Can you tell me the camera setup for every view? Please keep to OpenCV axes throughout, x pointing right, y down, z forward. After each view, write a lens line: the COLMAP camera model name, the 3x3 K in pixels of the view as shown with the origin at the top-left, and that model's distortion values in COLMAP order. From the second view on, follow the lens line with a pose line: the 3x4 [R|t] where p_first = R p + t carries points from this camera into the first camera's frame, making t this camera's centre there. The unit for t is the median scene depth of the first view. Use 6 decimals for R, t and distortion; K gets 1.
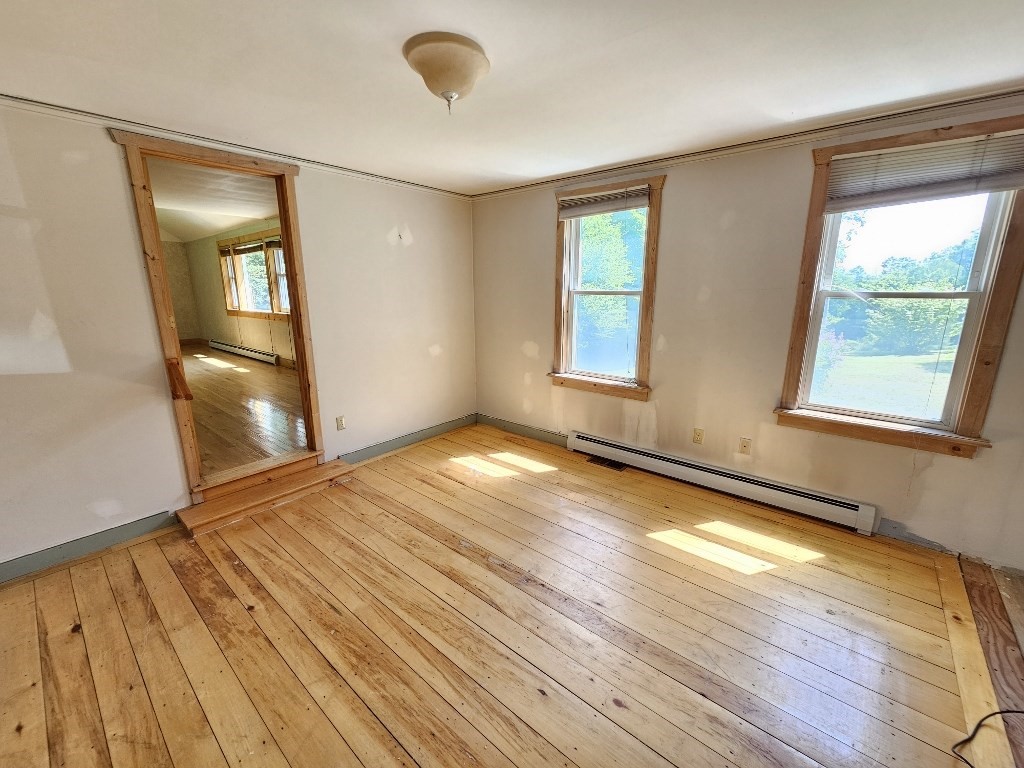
lens RADIAL K [[419.5, 0, 515.1], [0, 419.5, 384.8], [0, 0, 1]] dist [-0.000378, -0.000043]
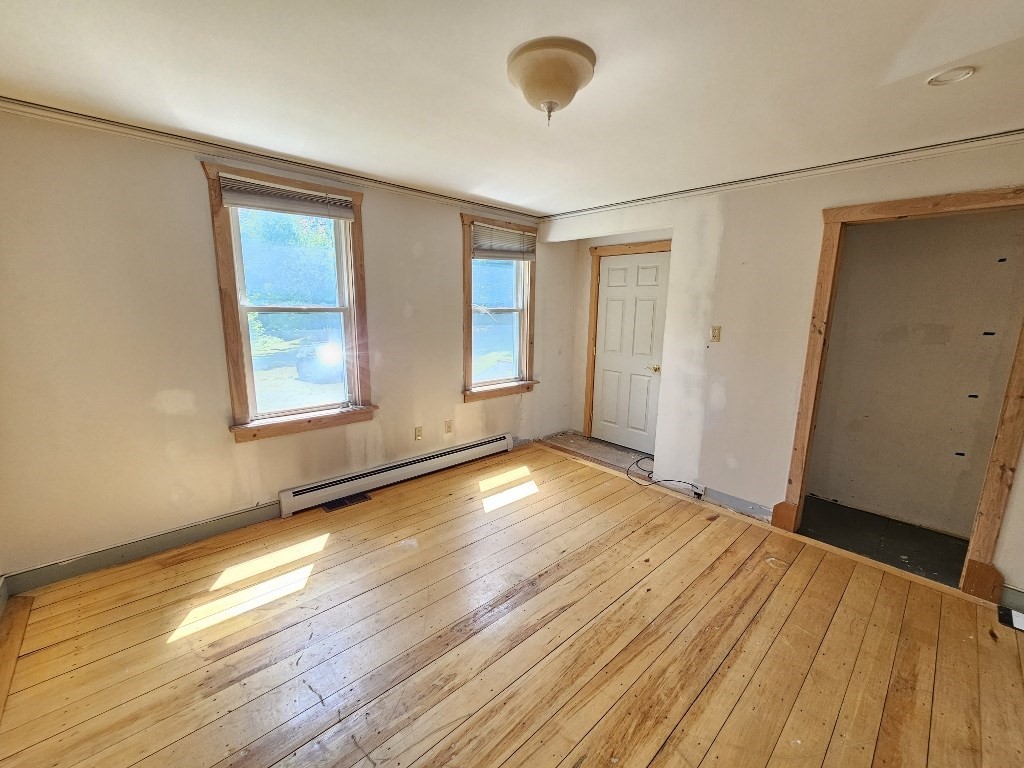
lens RADIAL K [[419.5, 0, 517.3], [0, 419.5, 379.7], [0, 0, 1]] dist [-0.000378, -0.000043]
pose [[0.120626, -0.165541, 0.978798, -0.664056], [0.212174, 0.967512, 0.137484, -0.125877], [-0.969759, 0.191091, 0.151831, 0.572405]]
